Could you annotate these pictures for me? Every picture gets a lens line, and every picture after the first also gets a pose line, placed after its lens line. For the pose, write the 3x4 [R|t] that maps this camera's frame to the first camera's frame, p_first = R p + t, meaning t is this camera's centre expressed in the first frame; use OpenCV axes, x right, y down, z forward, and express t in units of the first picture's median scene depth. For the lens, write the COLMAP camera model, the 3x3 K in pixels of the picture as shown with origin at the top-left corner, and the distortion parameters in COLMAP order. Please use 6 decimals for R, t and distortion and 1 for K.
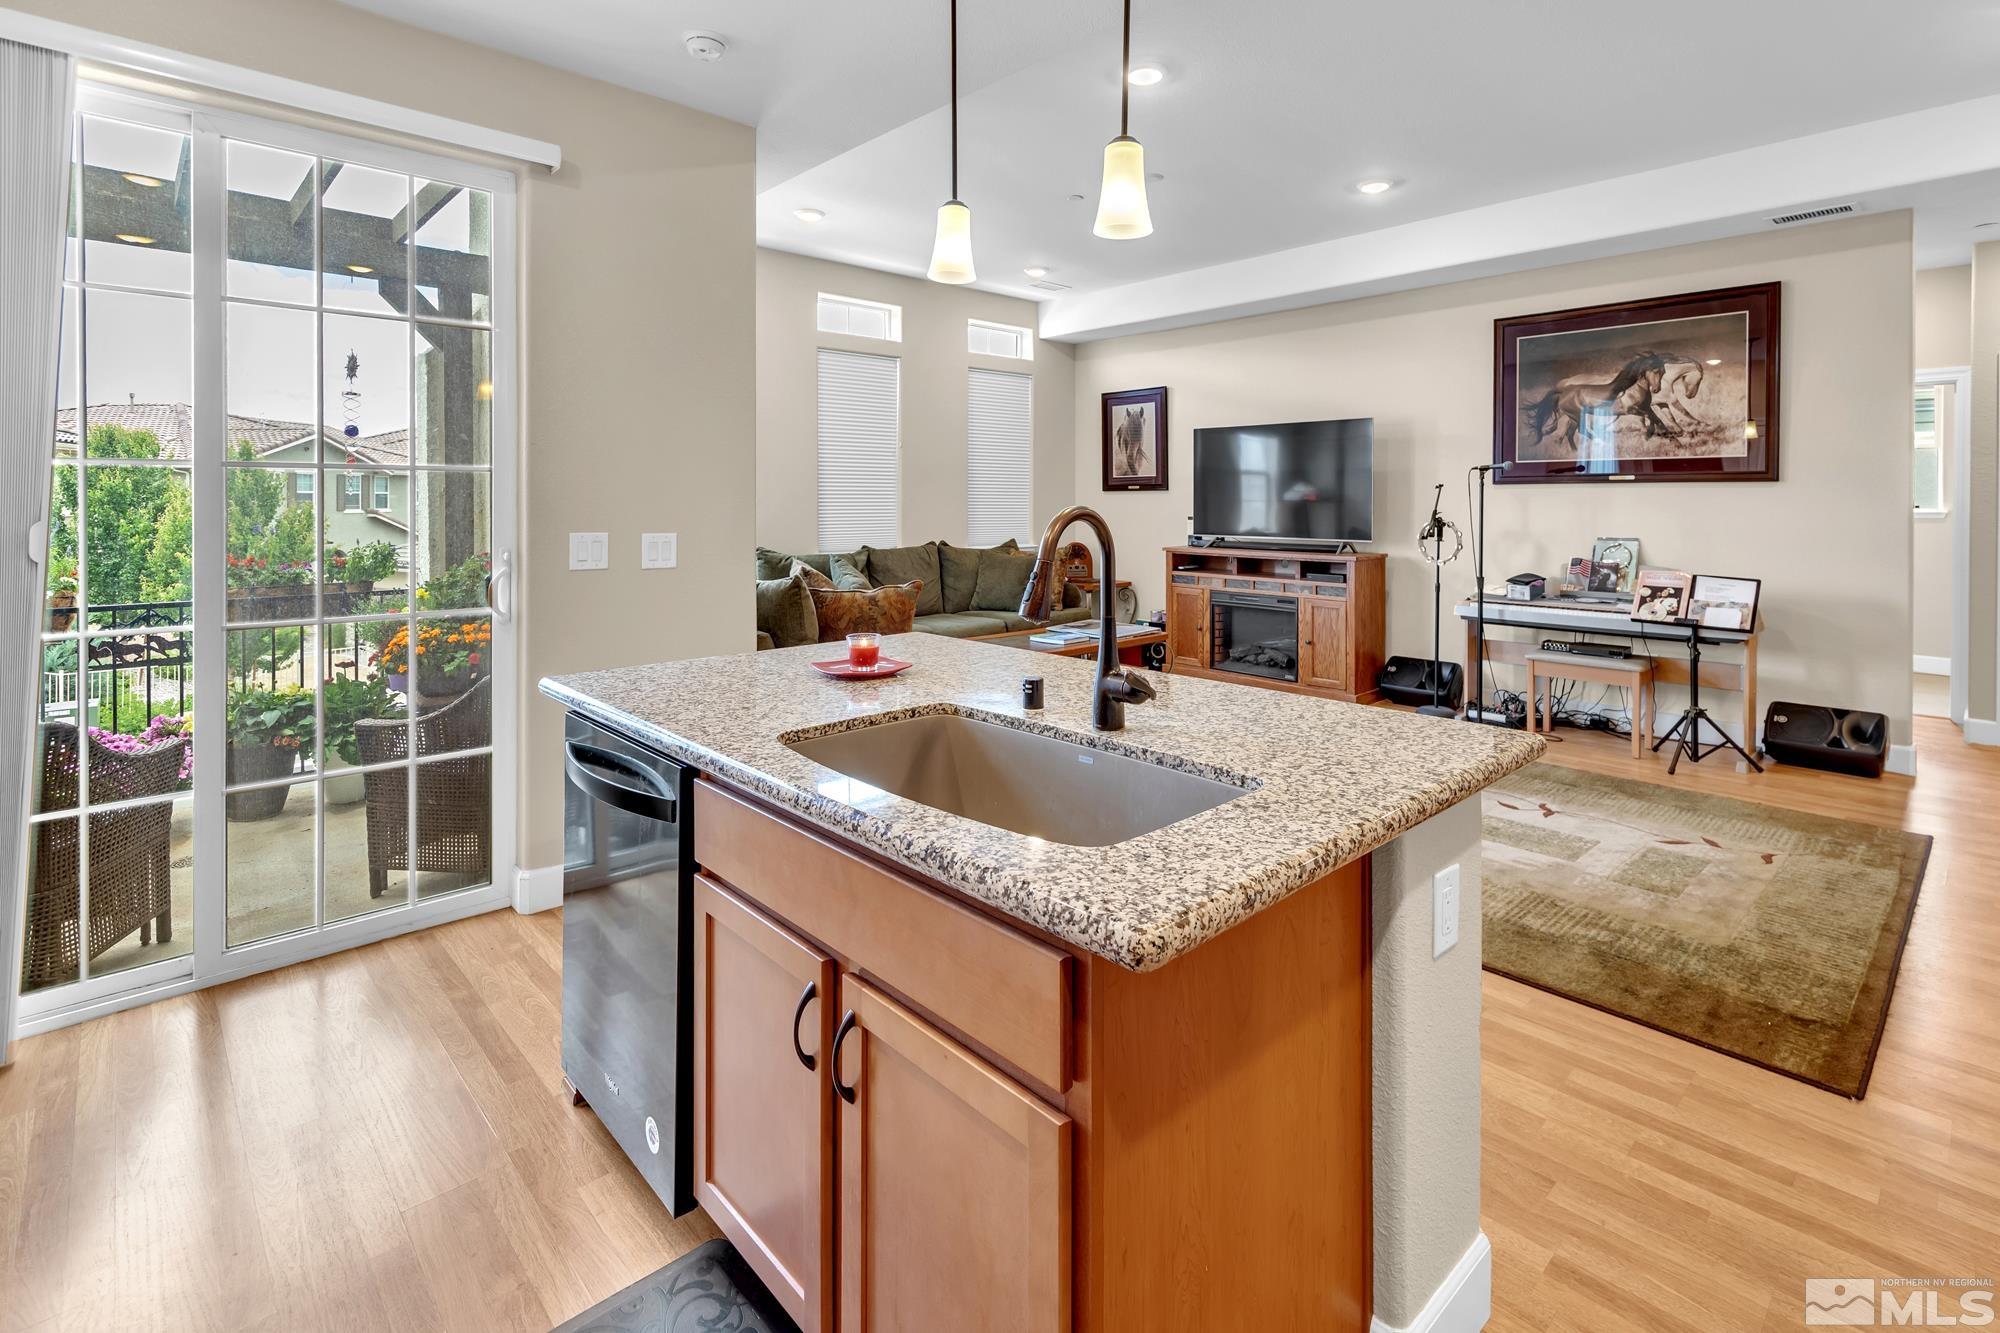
lens RADIAL K [[919.5, 0, 1001.1], [0, 919.5, 514.2], [0, 0, 1]] dist [0.000687, -0.000278]
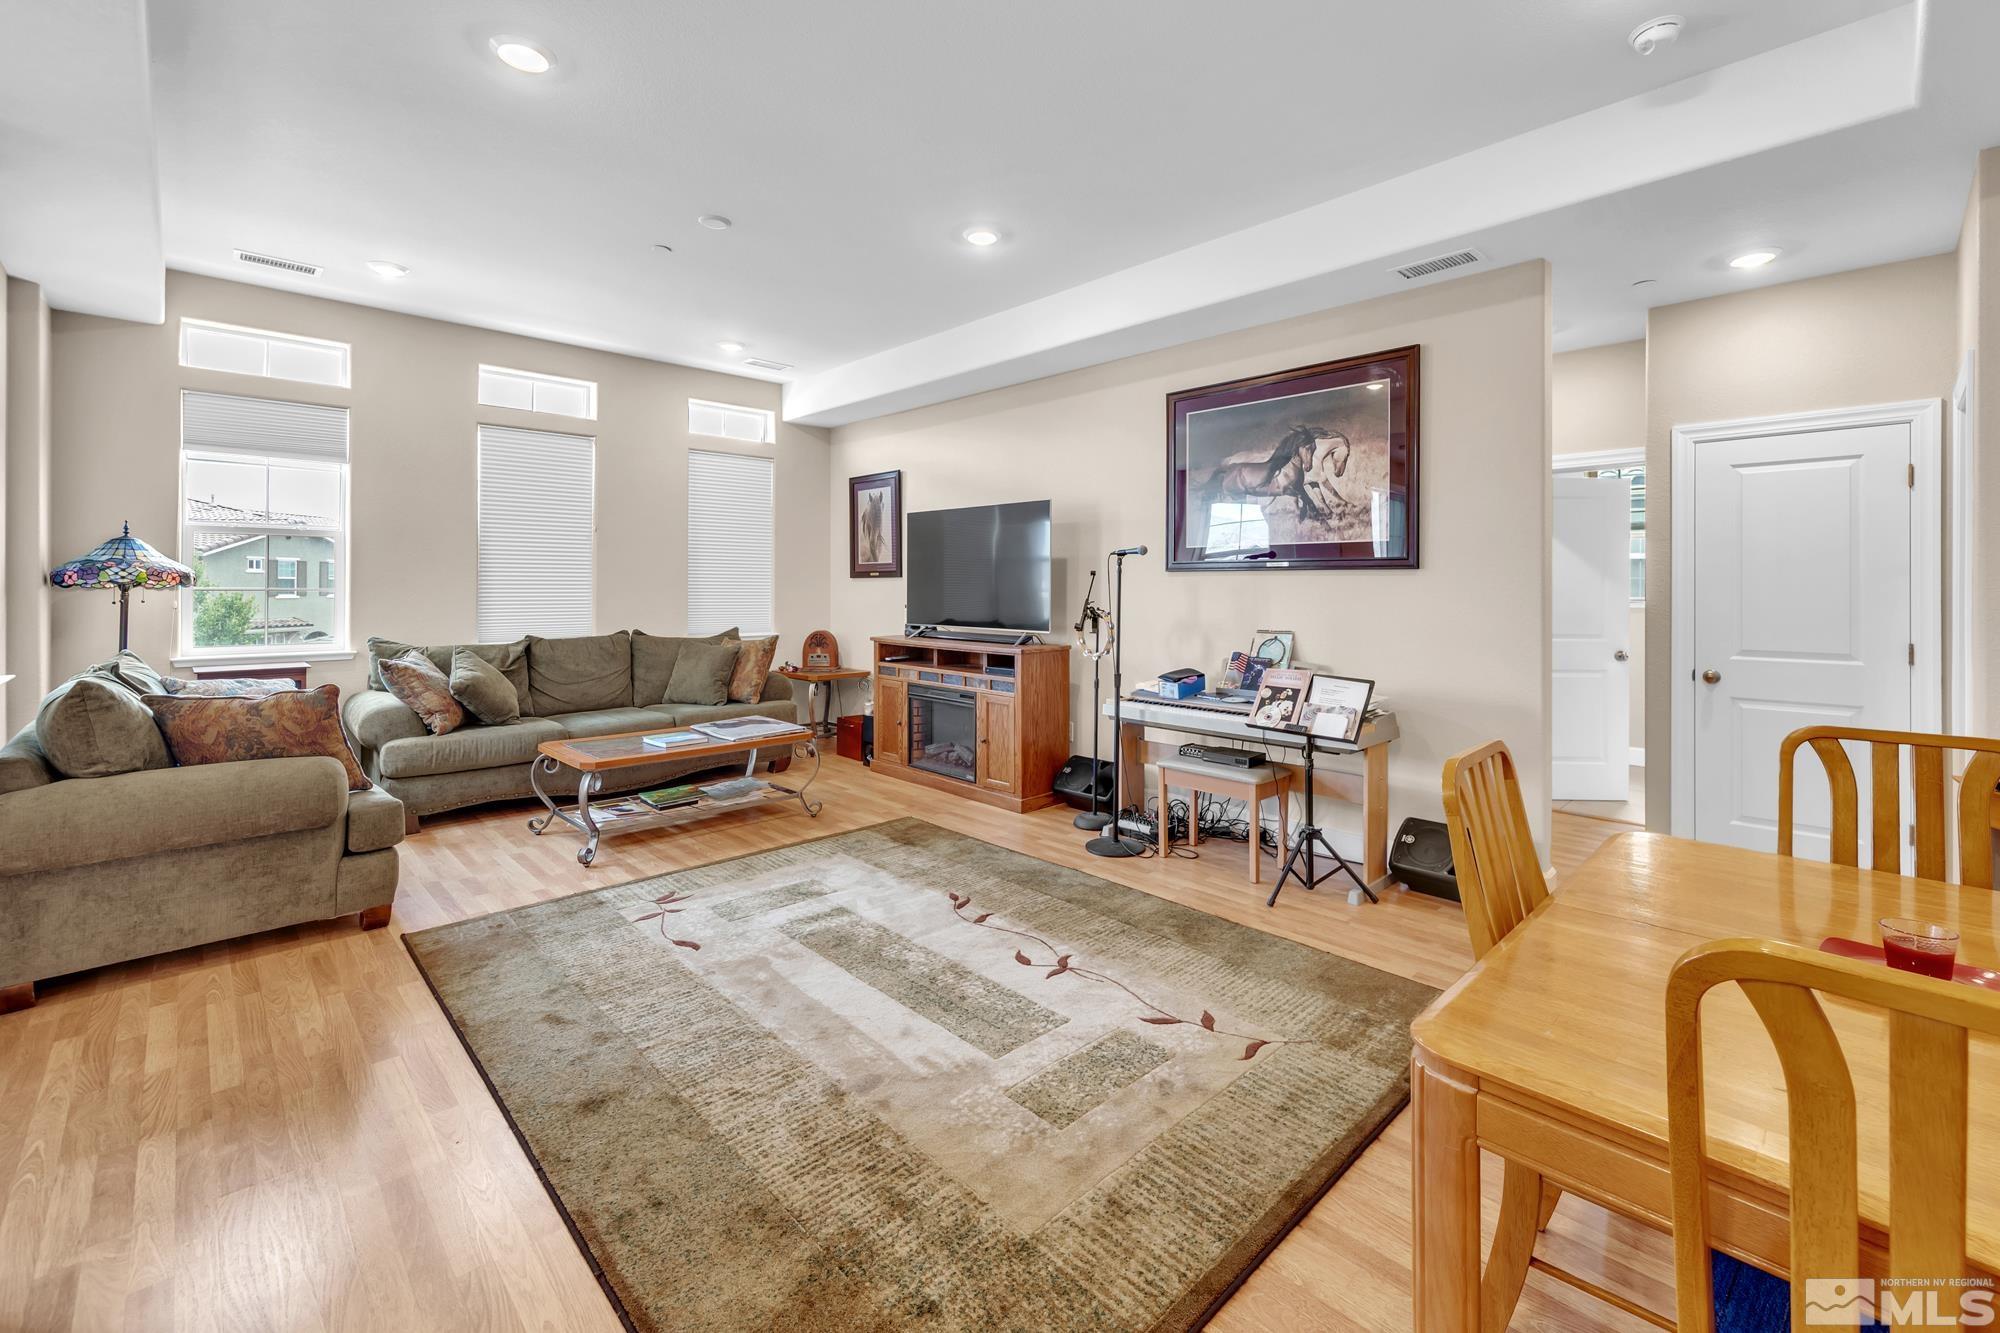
lens RADIAL K [[820.4, 0, 998.4], [0, 820.4, 590.9], [0, 0, 1]] dist [-0.000237, -0.000008]
pose [[0.999807, 0.003019, 0.019435, 0.375593], [-0.002819, 0.999943, -0.010328, -0.004302], [-0.019465, 0.010271, 0.999758, 0.189892]]
